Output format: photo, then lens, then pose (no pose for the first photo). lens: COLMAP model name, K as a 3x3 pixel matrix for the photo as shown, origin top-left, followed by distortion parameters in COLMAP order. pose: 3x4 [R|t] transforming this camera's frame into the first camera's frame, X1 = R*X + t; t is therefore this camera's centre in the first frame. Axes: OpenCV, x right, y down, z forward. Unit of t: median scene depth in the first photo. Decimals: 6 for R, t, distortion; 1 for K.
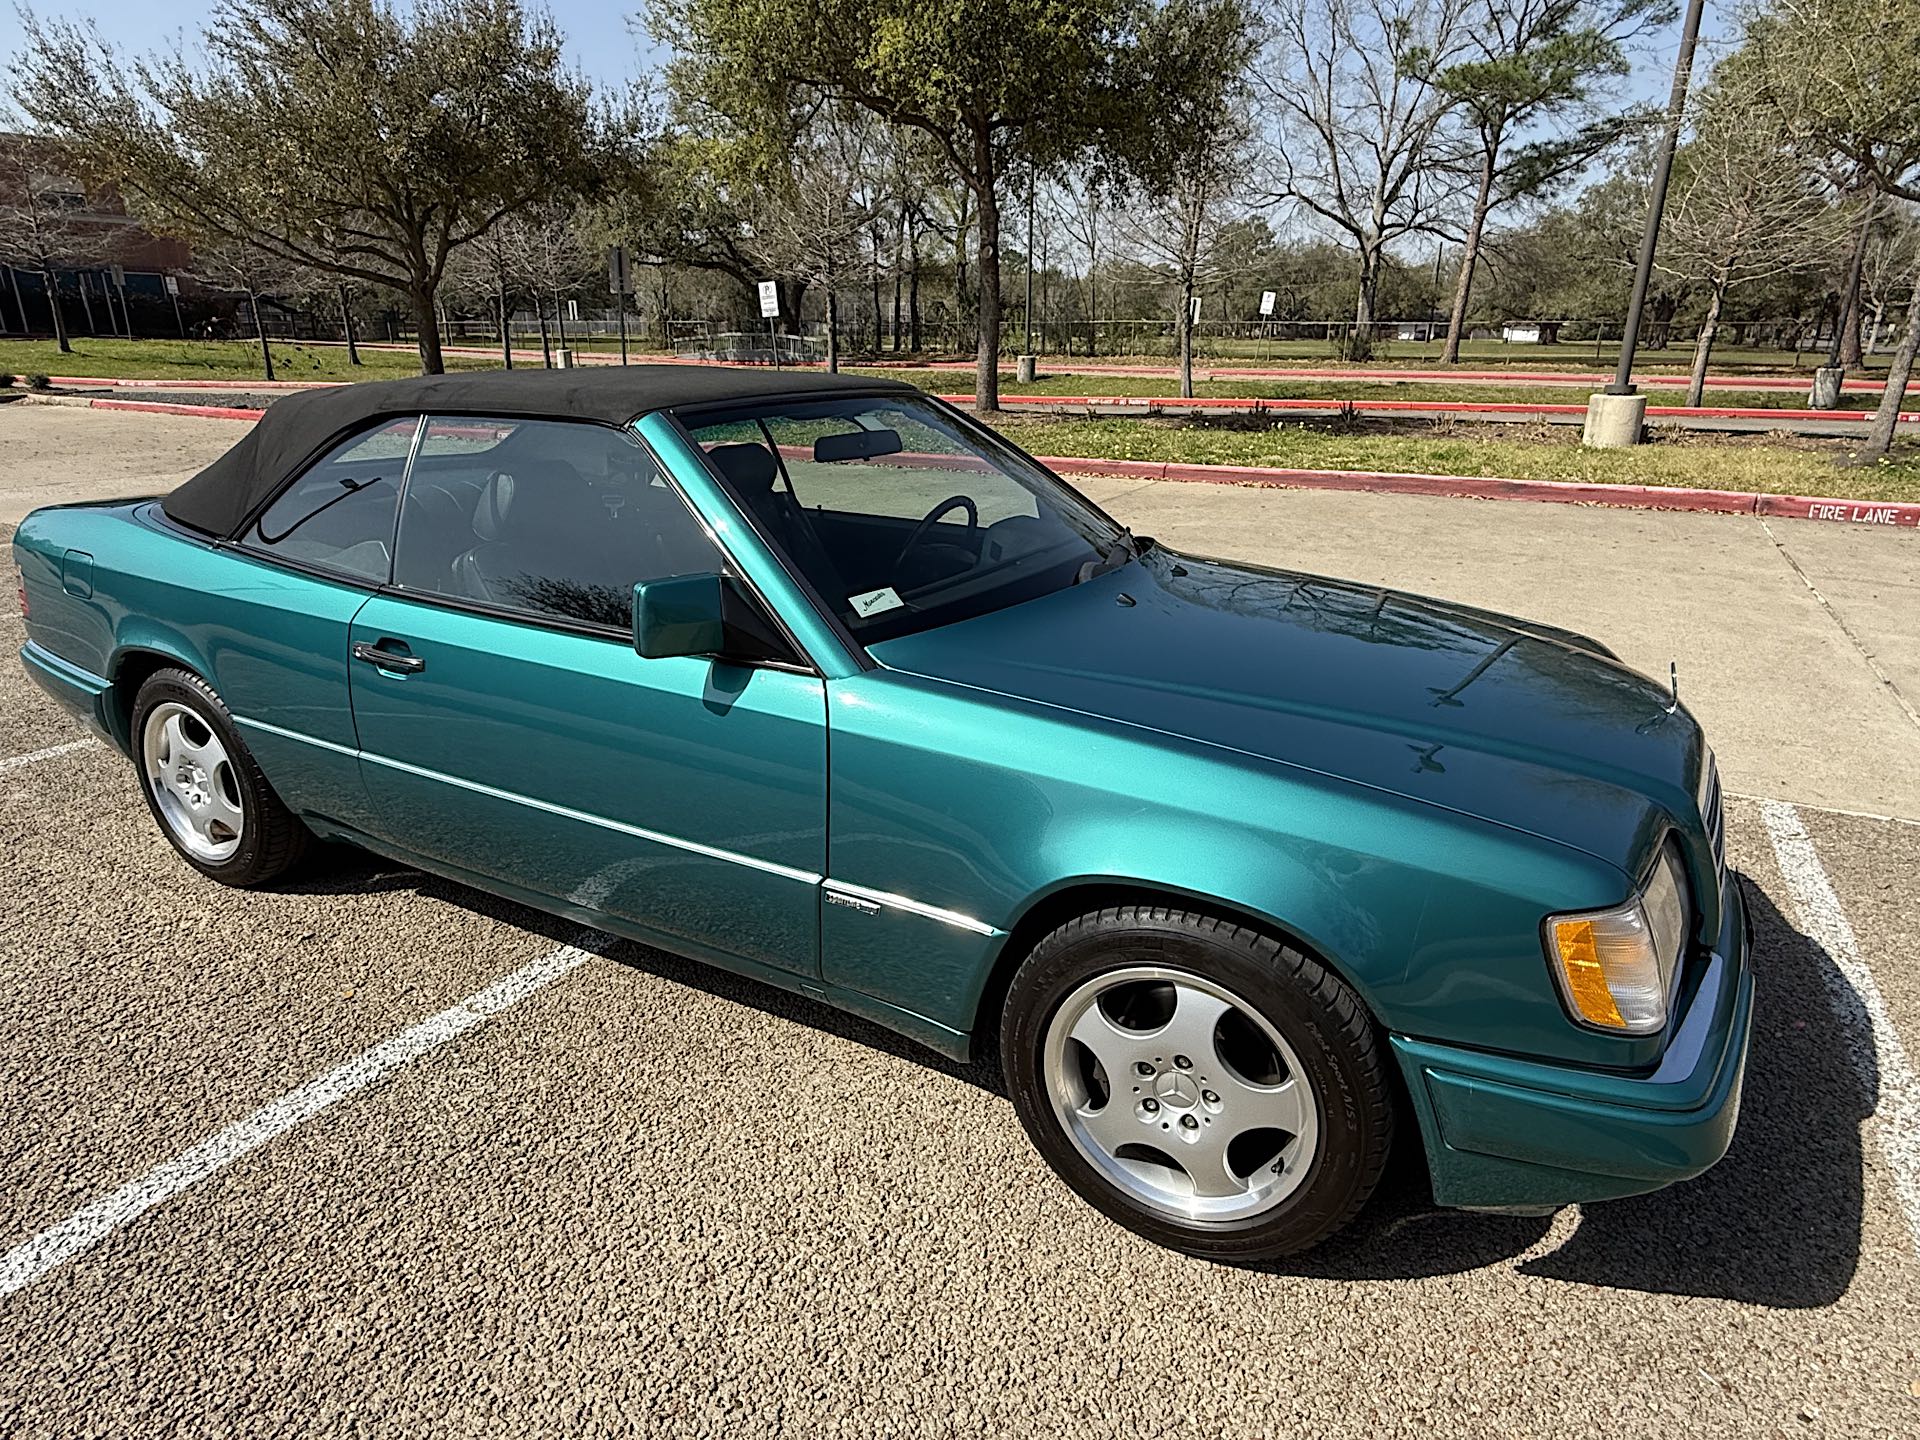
lens RADIAL K [[1098.1, 0, 952.8], [0, 1098.1, 732.9], [0, 0, 1]] dist [0.000252, -0.002747]
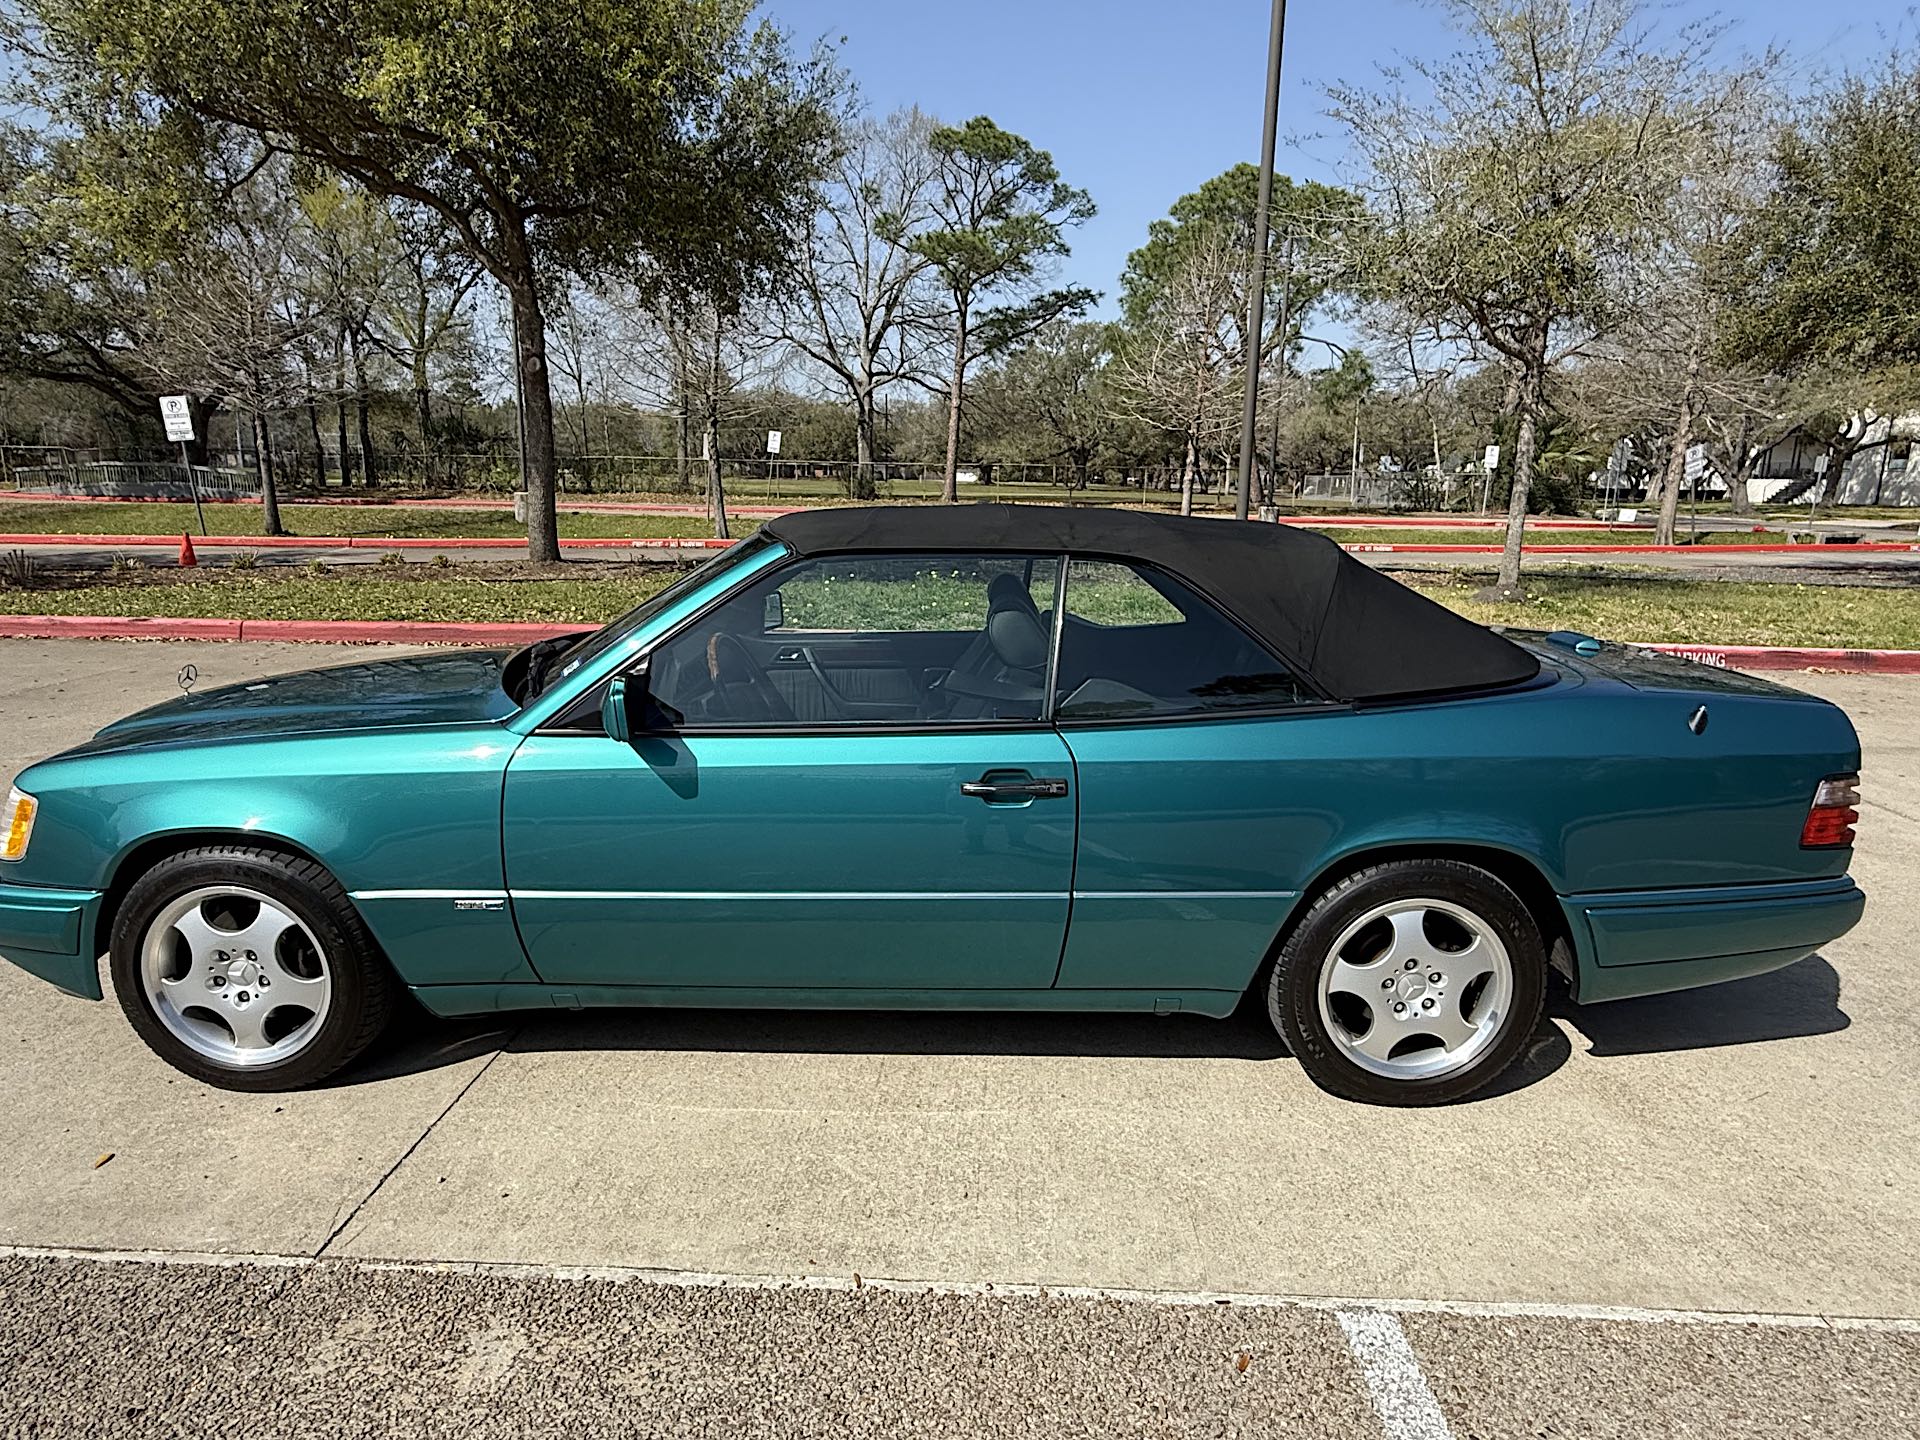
lens RADIAL K [[1098.1, 0, 954.1], [0, 1098.1, 722.7], [0, 0, 1]] dist [0.000252, -0.002747]
pose [[0.893352, -0.087411, 0.440774, -0.027472], [0.141389, 0.985756, -0.091077, -0.030380], [-0.426534, 0.143684, 0.892986, 0.087317]]
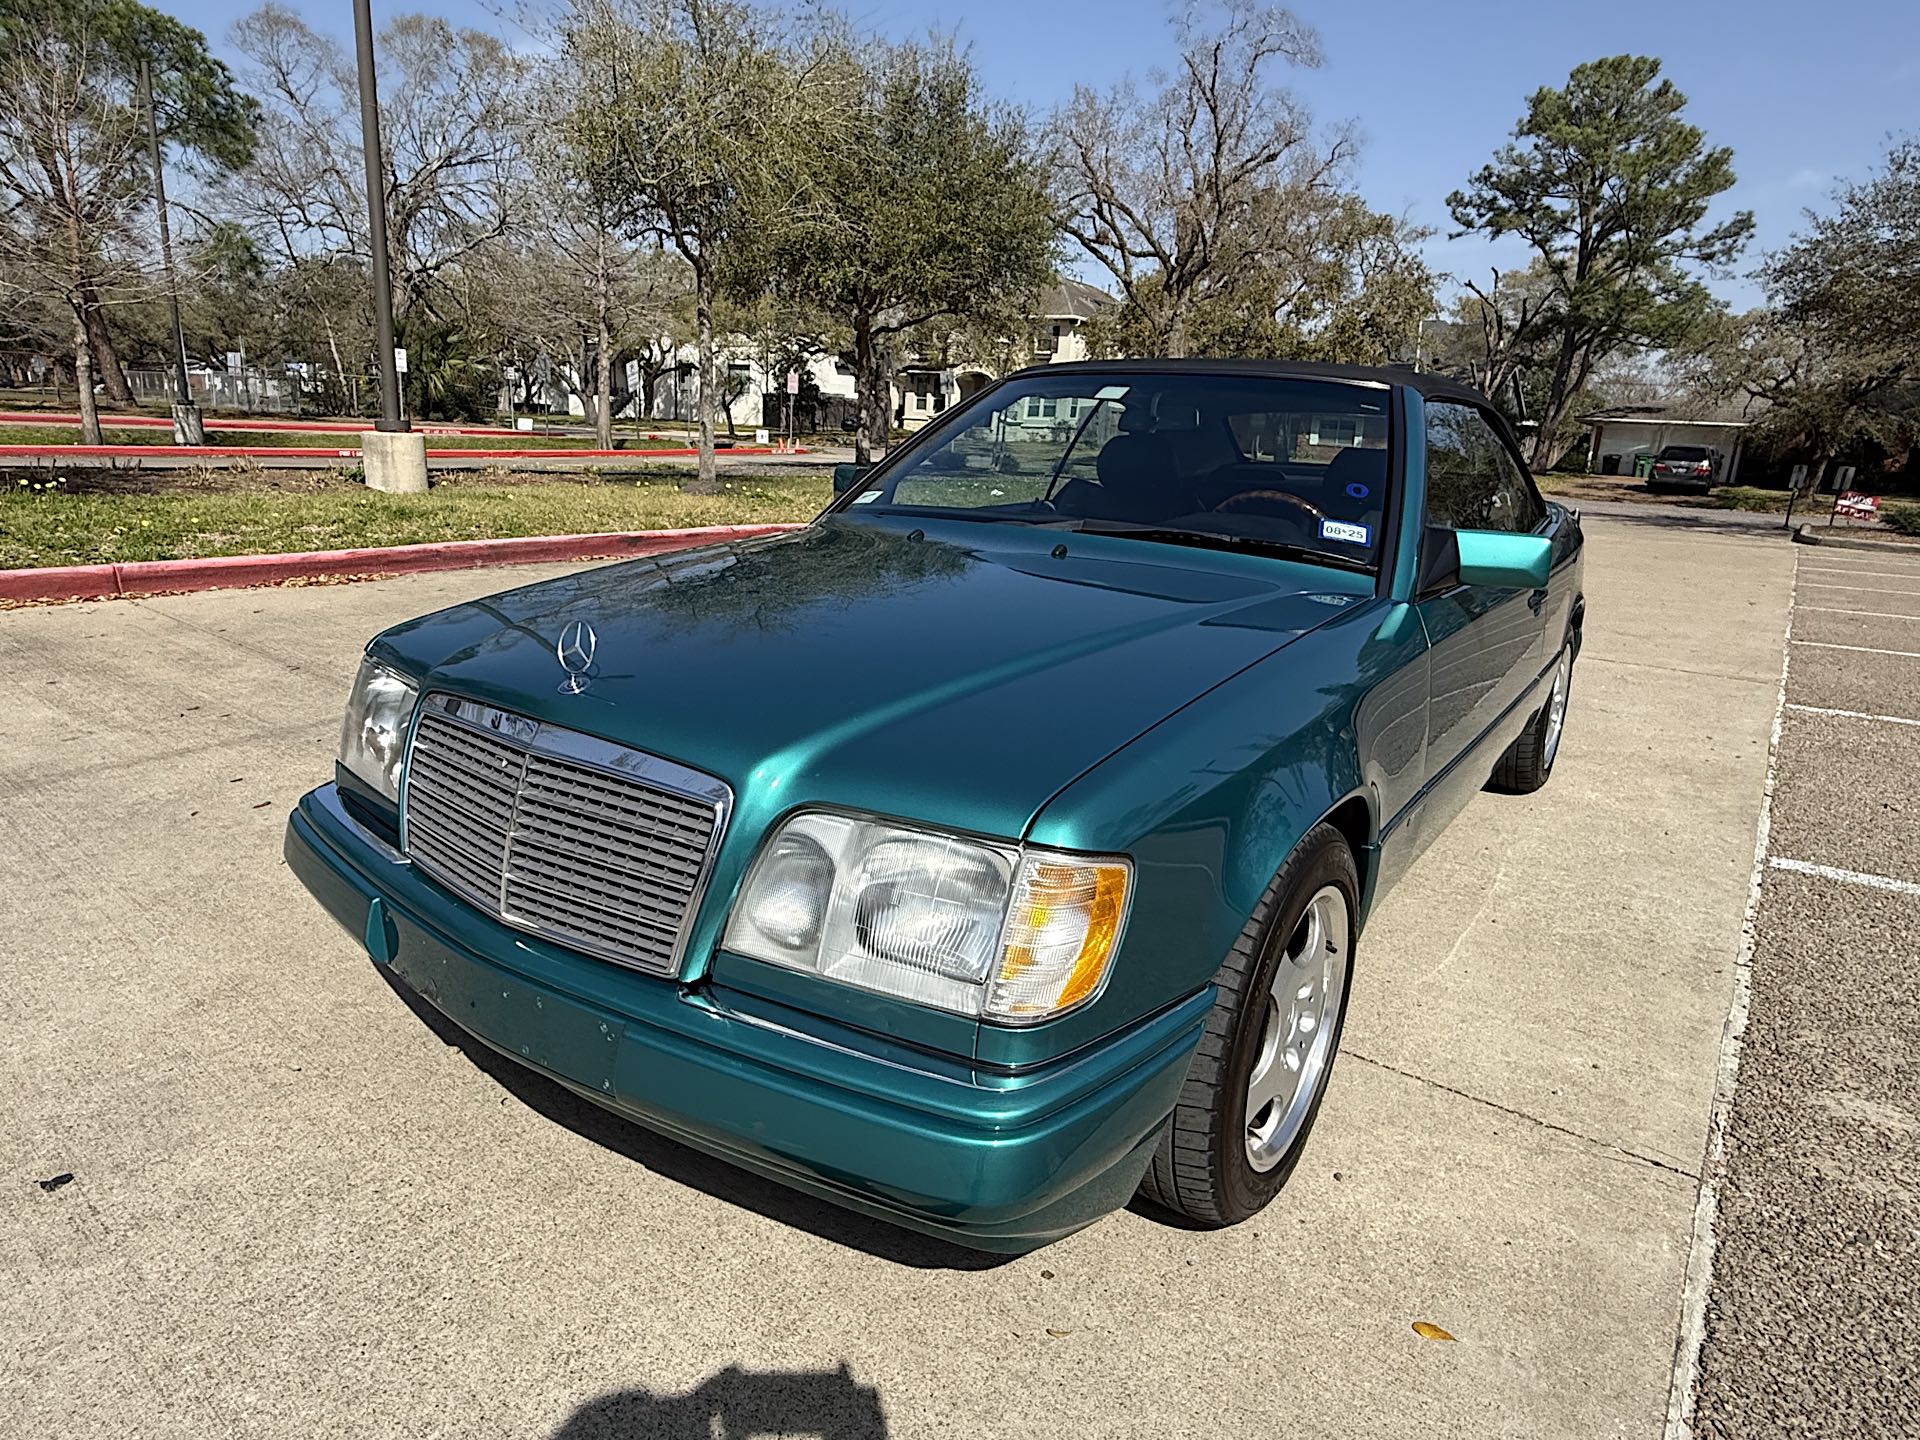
lens RADIAL K [[1098.1, 0, 963.1], [0, 1098.1, 720.2], [0, 0, 1]] dist [0.000252, -0.002747]
pose [[0.137715, -0.250439, 0.958287, -0.069734], [0.288927, 0.935585, 0.202984, -0.047842], [-0.947394, 0.248921, 0.201203, 0.153306]]
